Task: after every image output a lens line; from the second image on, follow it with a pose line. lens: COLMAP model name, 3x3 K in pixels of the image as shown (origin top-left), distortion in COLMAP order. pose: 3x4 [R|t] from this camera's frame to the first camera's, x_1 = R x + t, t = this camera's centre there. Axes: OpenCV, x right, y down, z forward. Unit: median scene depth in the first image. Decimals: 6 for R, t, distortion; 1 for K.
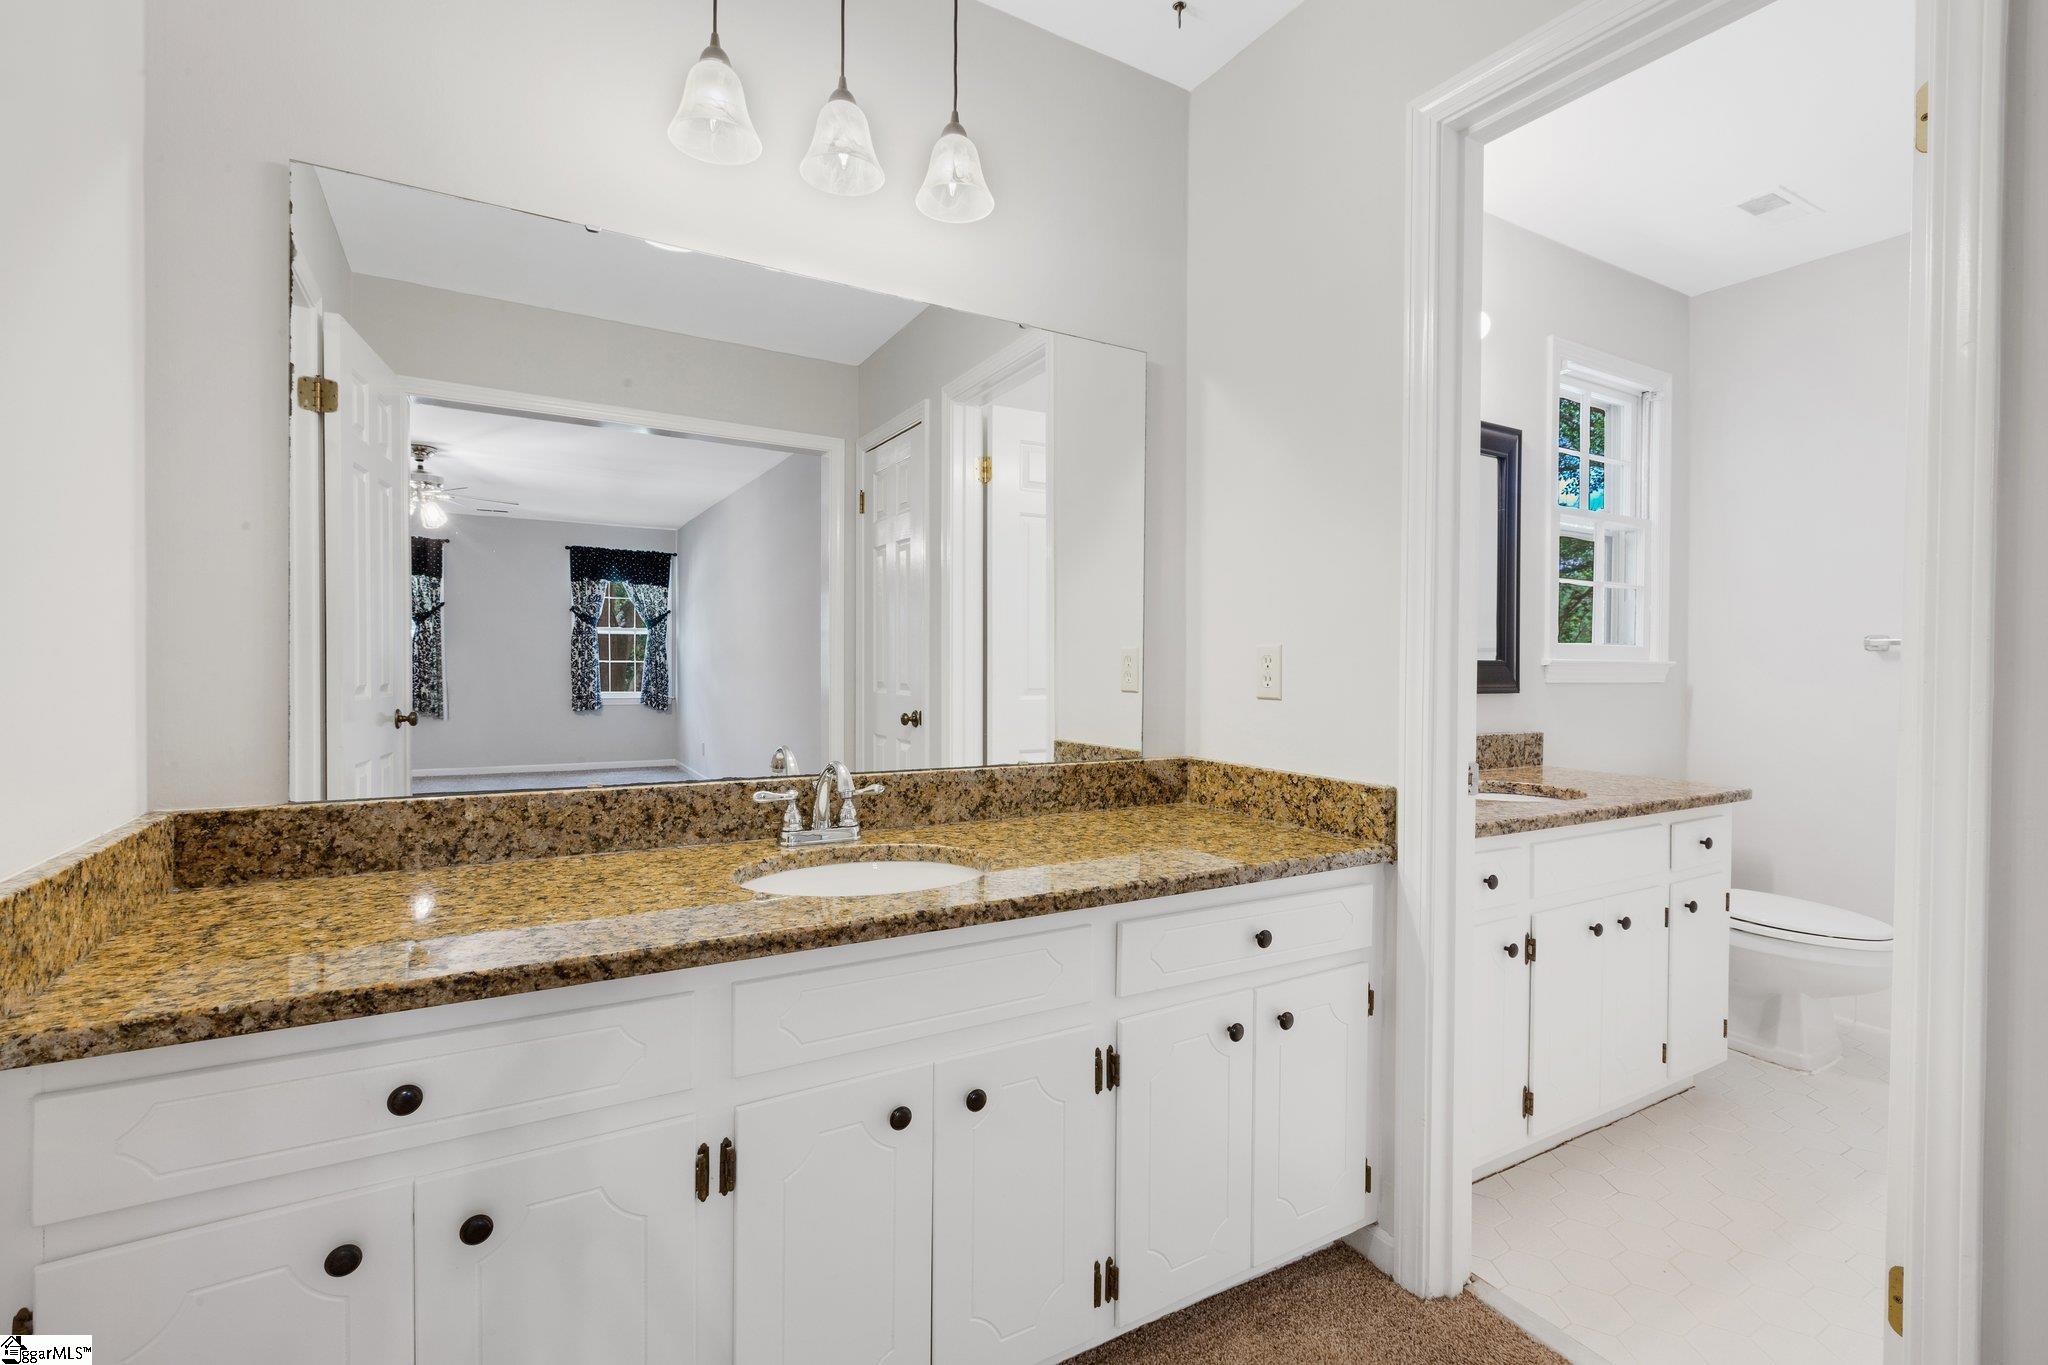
lens RADIAL K [[923.9, 0, 1017.5], [0, 923.9, 666.6], [0, 0, 1]] dist [0.003194, 0.000624]
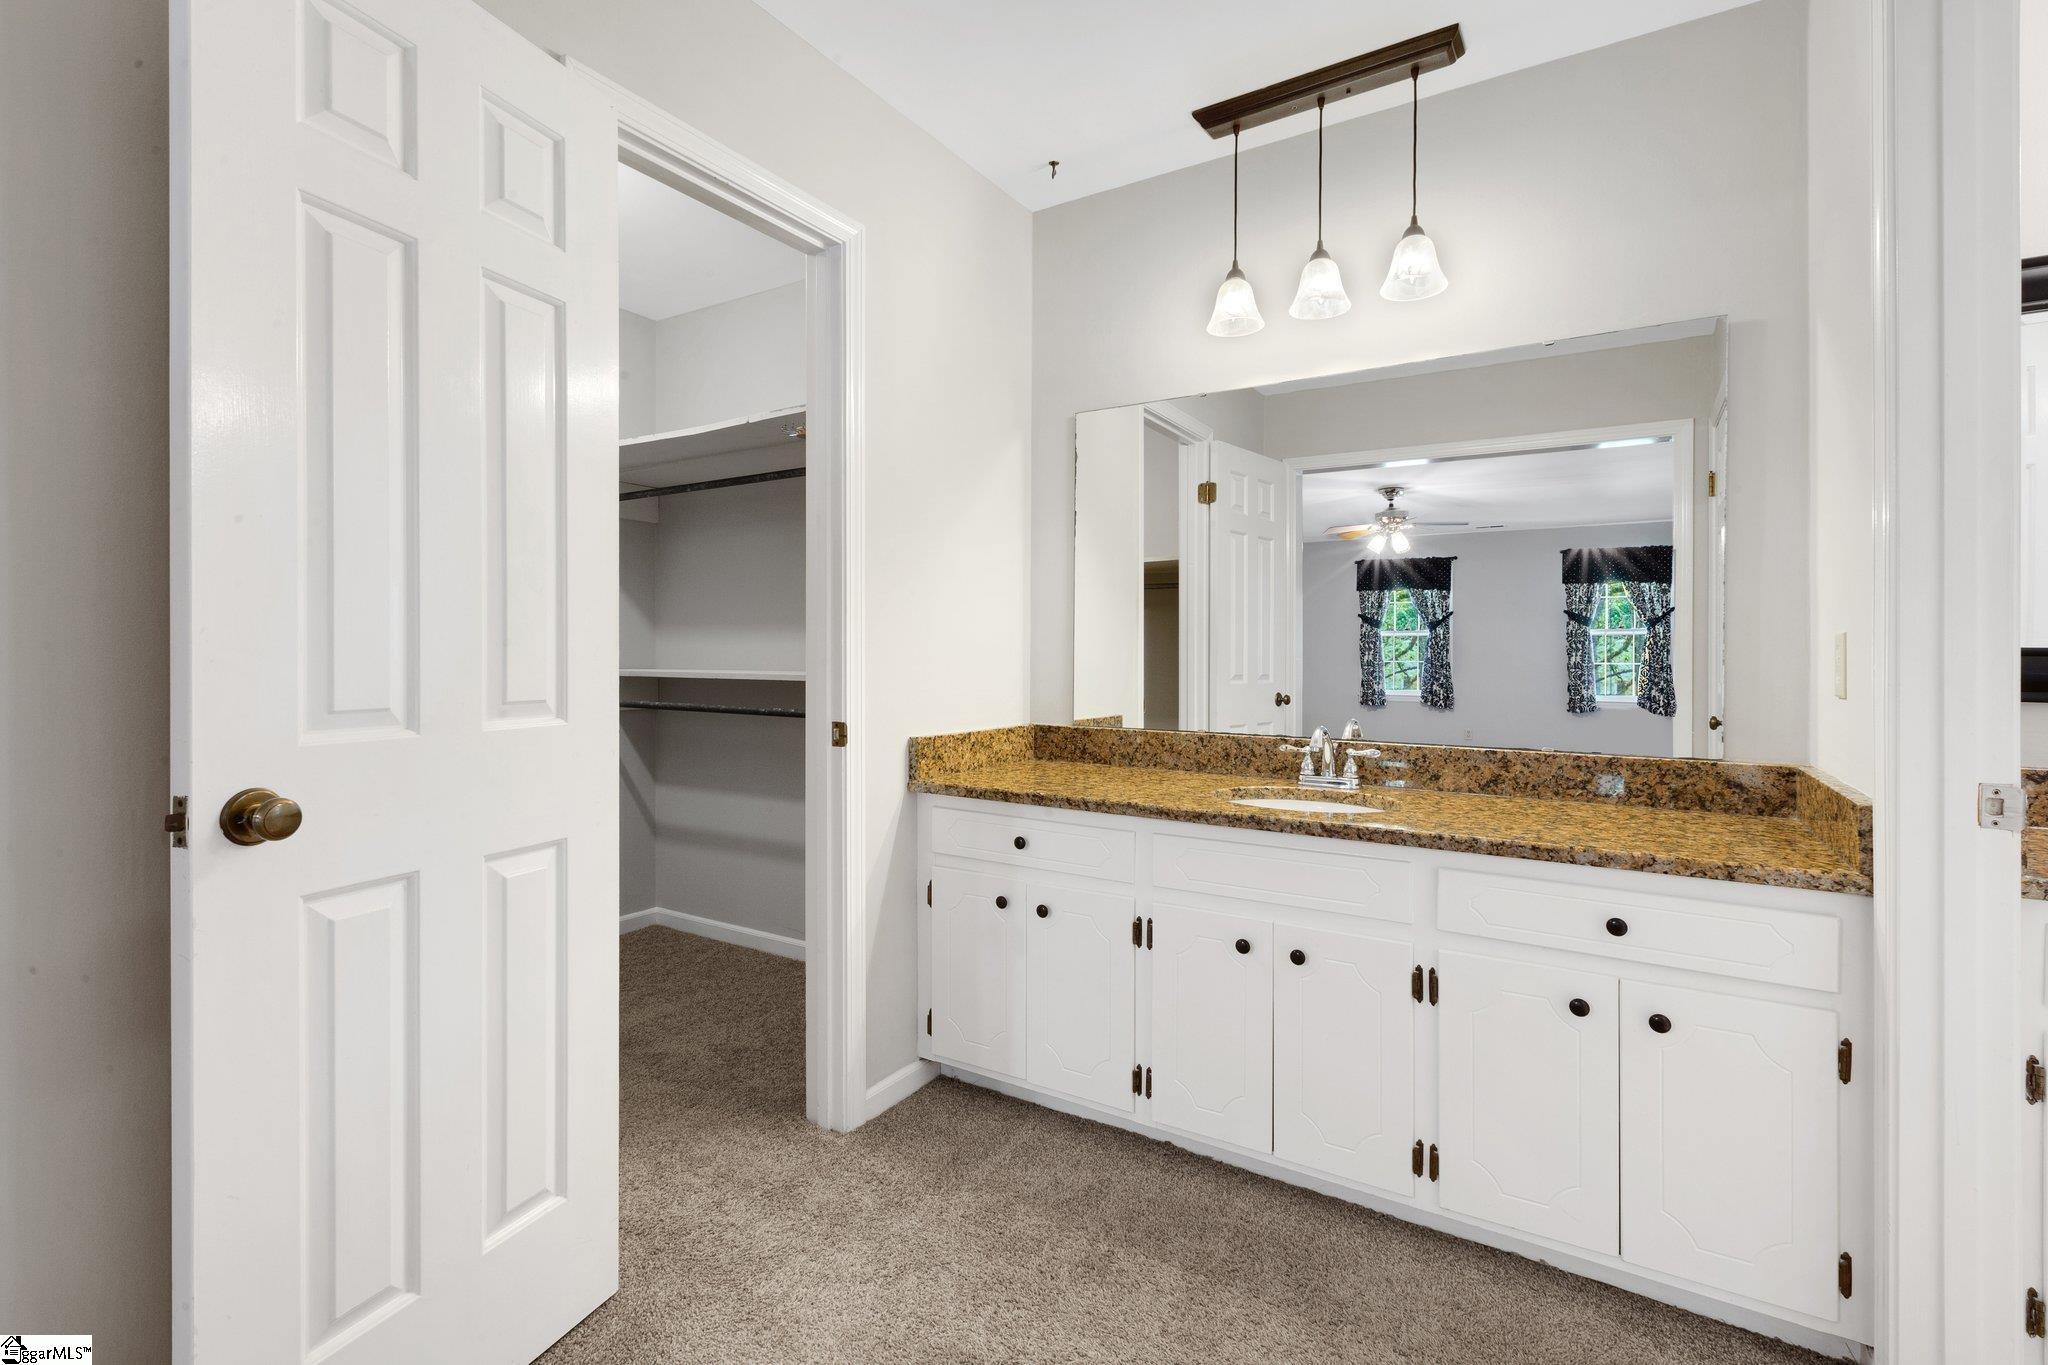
lens RADIAL K [[923.9, 0, 1017.5], [0, 923.9, 666.6], [0, 0, 1]] dist [0.003194, 0.000624]
pose [[0.459225, 0.003606, -0.888313, 0.769950], [-0.007692, 0.999970, 0.000083, 0.015245], [0.888287, 0.006794, 0.459239, -0.037000]]
